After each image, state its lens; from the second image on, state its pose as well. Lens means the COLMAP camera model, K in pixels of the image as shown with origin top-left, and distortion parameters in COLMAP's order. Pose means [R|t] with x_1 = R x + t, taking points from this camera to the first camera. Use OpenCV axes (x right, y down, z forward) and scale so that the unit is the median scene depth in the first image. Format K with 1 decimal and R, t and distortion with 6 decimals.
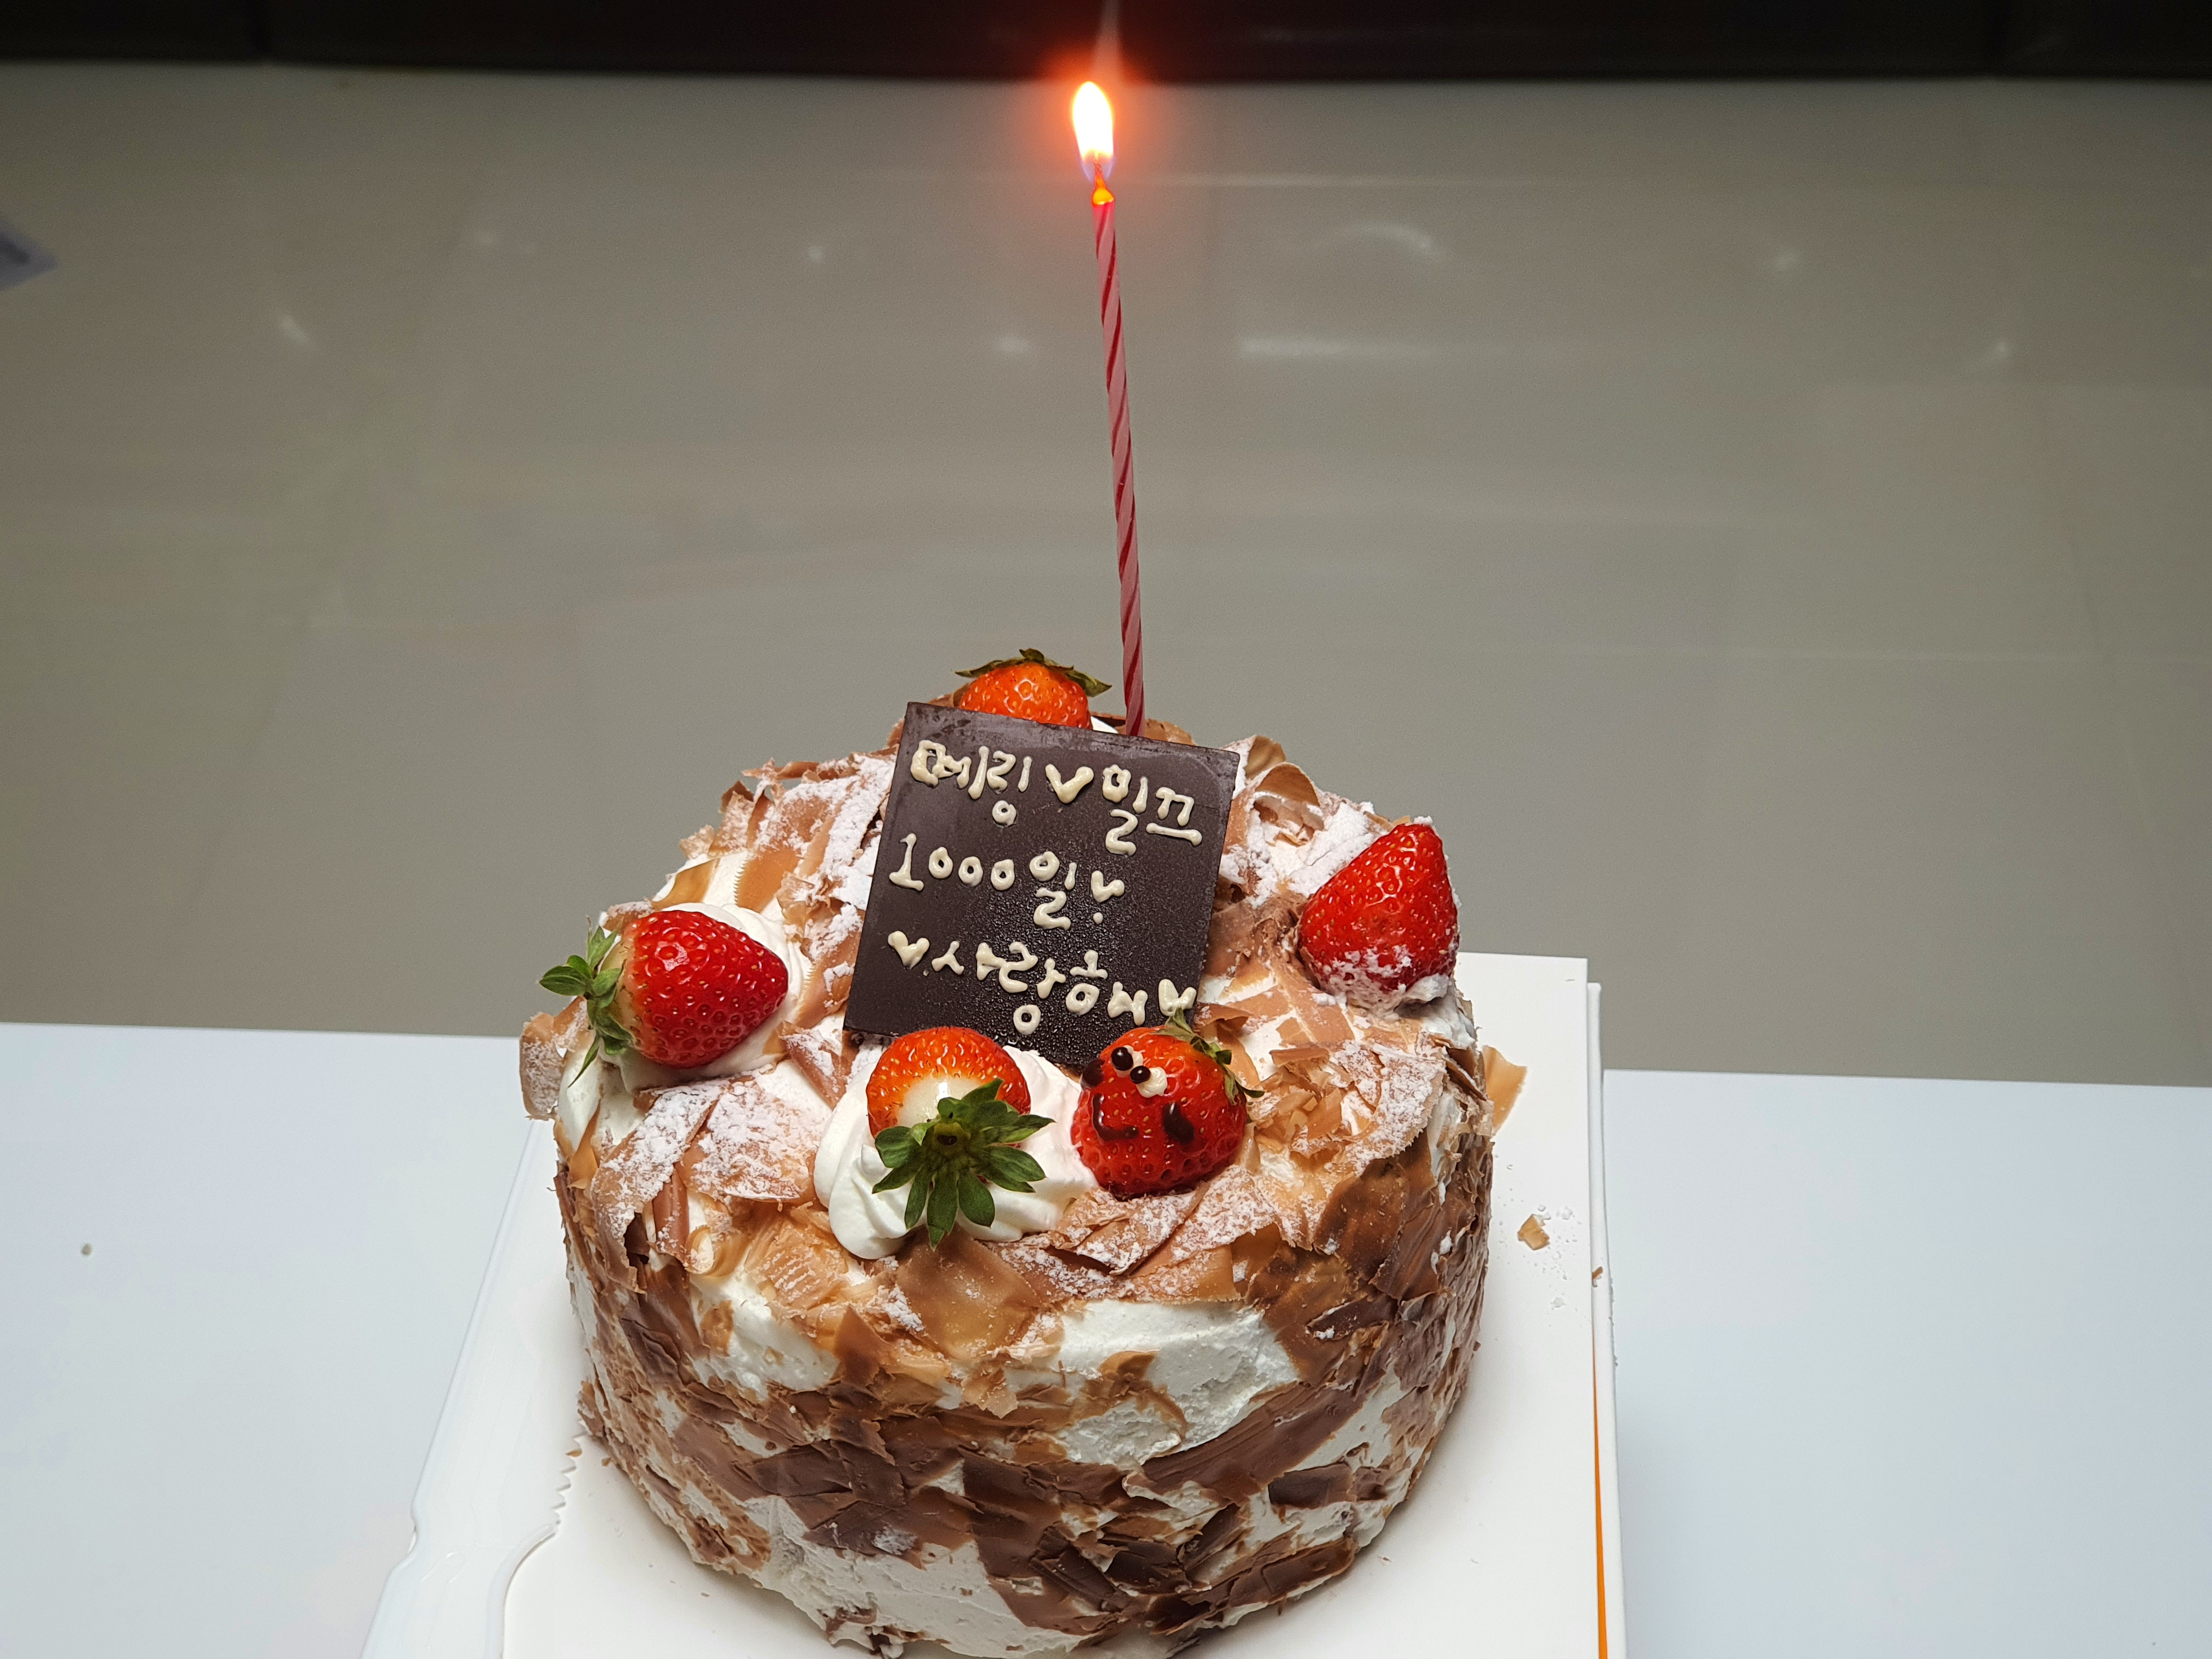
lens RADIAL K [[3349.1, 0, 1106.7], [0, 3349.1, 829.2], [0, 0, 1]] dist [-0.036609, 0.000000]
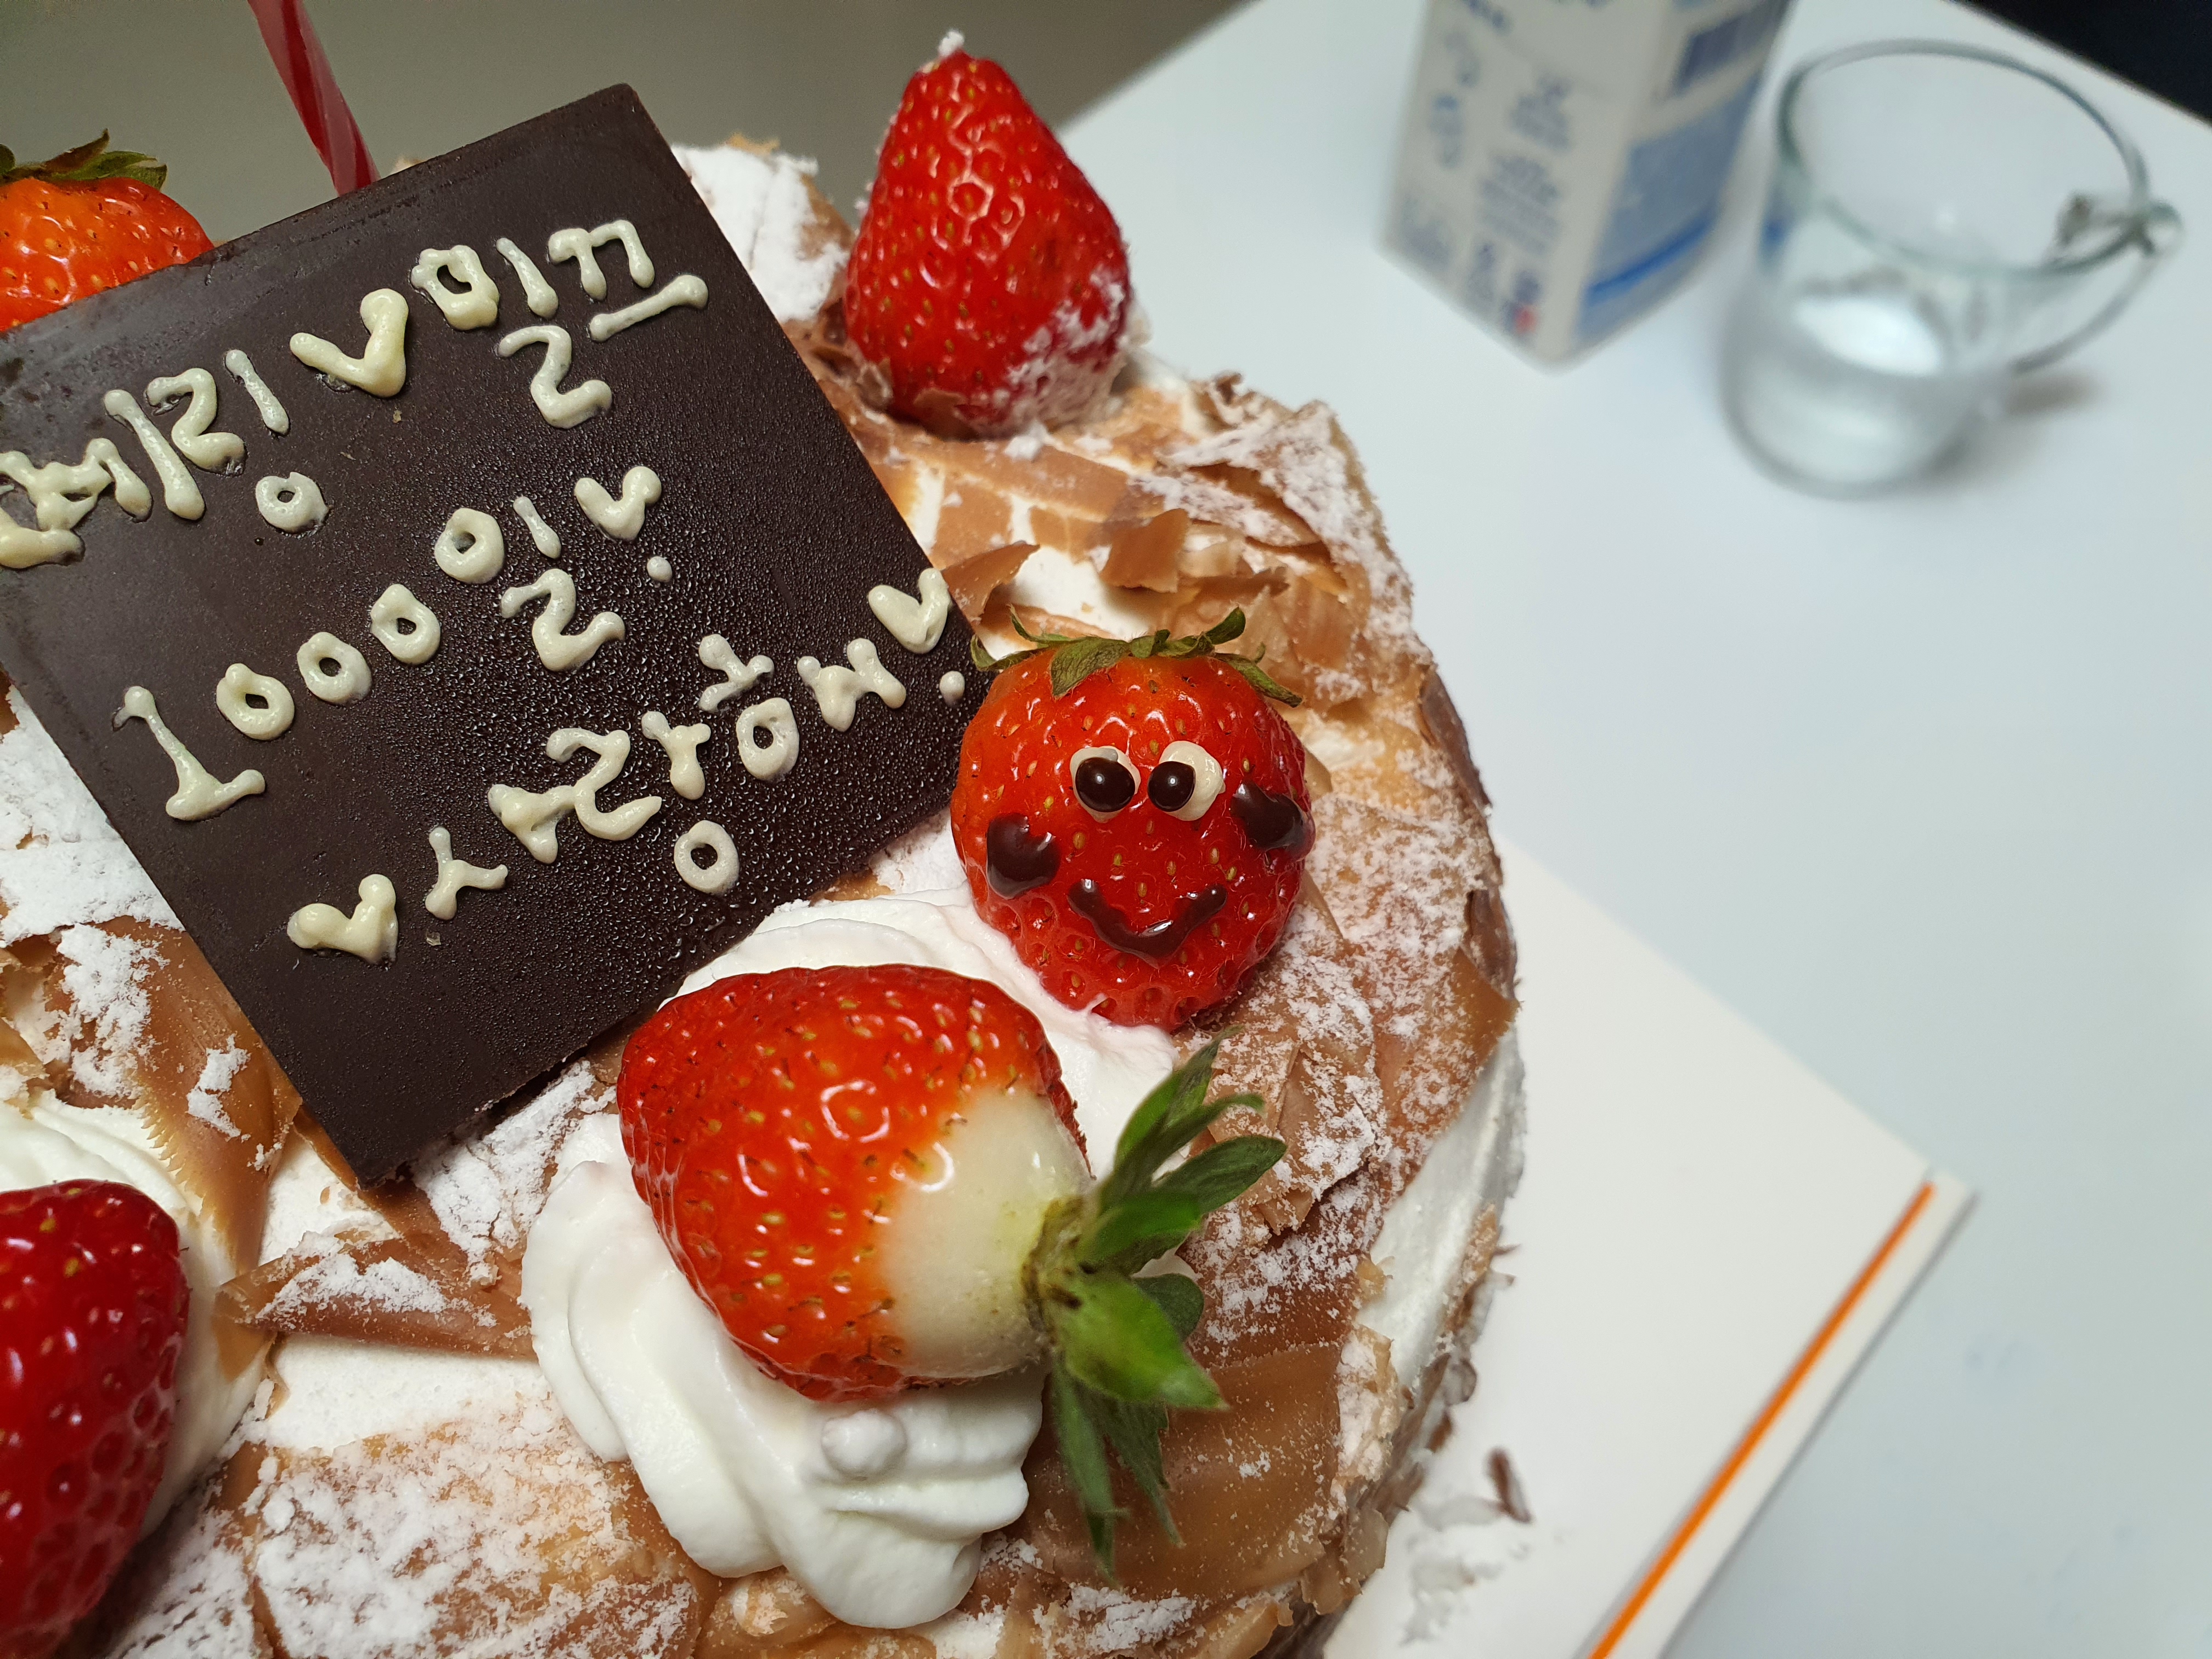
lens RADIAL K [[1851.7, 0, 1105.3], [0, 1851.7, 831.9], [0, 0, 1]] dist [-0.039072, 0.028321]
pose [[0.623033, -0.651611, 0.432703, -0.090215], [0.493068, 0.756614, 0.429440, -0.020965], [-0.607218, -0.054203, 0.792685, 0.776233]]
